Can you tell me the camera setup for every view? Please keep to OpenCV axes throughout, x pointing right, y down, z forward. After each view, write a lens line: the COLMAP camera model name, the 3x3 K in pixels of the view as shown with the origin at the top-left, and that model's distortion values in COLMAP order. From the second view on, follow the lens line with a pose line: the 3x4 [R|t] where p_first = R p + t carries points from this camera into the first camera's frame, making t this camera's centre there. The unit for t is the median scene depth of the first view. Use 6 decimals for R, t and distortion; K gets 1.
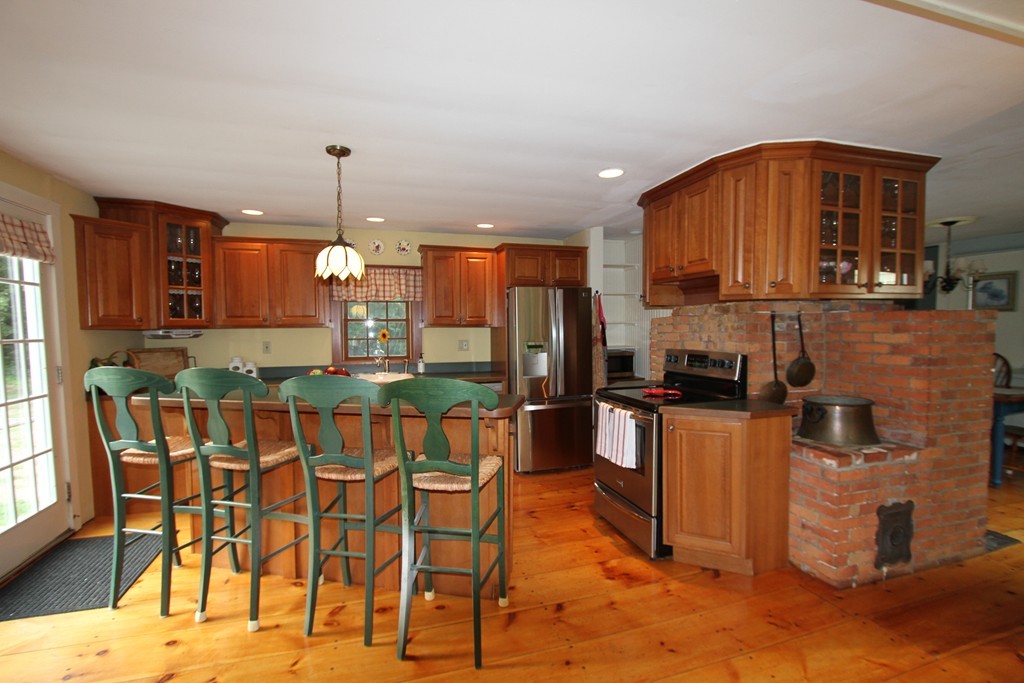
lens RADIAL K [[472.6, 0, 515.0], [0, 472.6, 348.6], [0, 0, 1]] dist [-0.022216, 0.005135]
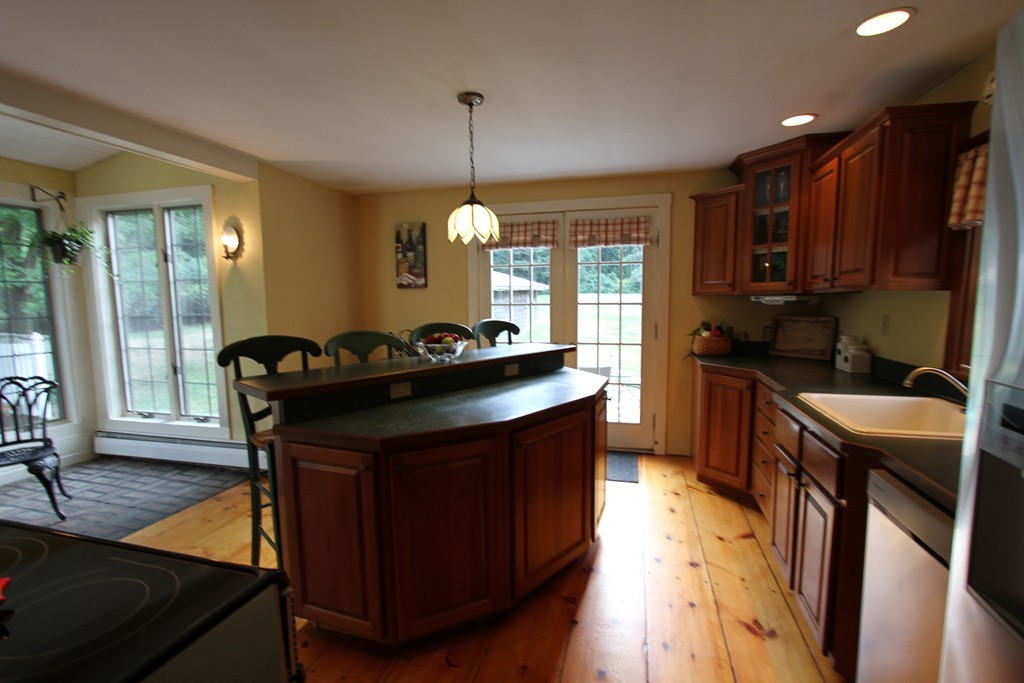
lens RADIAL K [[472.6, 0, 515.0], [0, 472.6, 348.6], [0, 0, 1]] dist [-0.022216, 0.005135]
pose [[-0.525620, 0.097041, -0.845167, 0.345685], [-0.029529, 0.990793, 0.132127, -0.056642], [0.850207, 0.094406, -0.517915, 1.388956]]
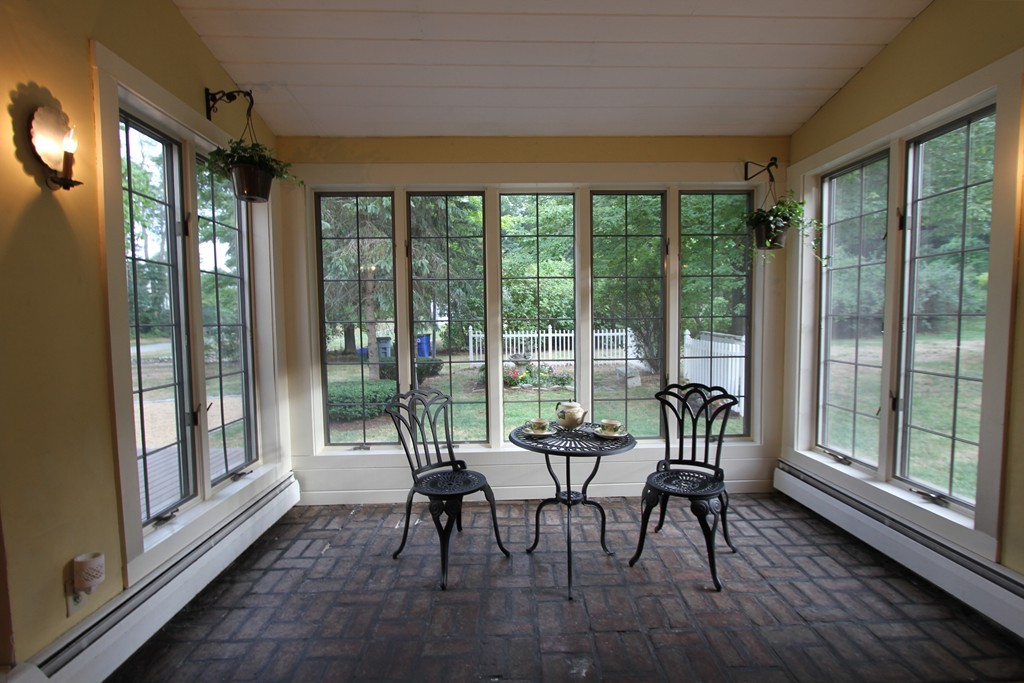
lens RADIAL K [[472.6, 0, 515.0], [0, 472.6, 348.6], [0, 0, 1]] dist [-0.022216, 0.005135]
pose [[-0.966476, -0.002499, 0.256744, 0.173156], [0.028614, 0.992675, 0.117377, -0.003735], [-0.255157, 0.120789, -0.959325, 0.835798]]
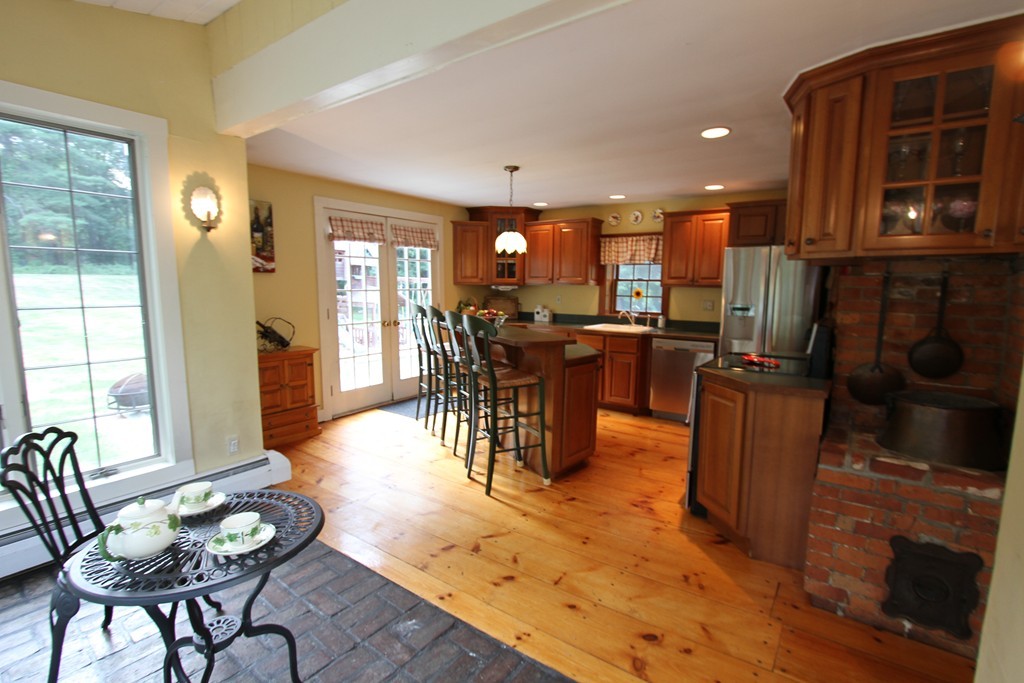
lens RADIAL K [[472.6, 0, 515.0], [0, 472.6, 348.6], [0, 0, 1]] dist [-0.022216, 0.005135]
pose [[0.608592, 0.119813, -0.784386, 0.787056], [-0.052548, 0.992450, 0.110823, -0.009183], [0.791742, -0.026229, 0.610293, 0.054260]]
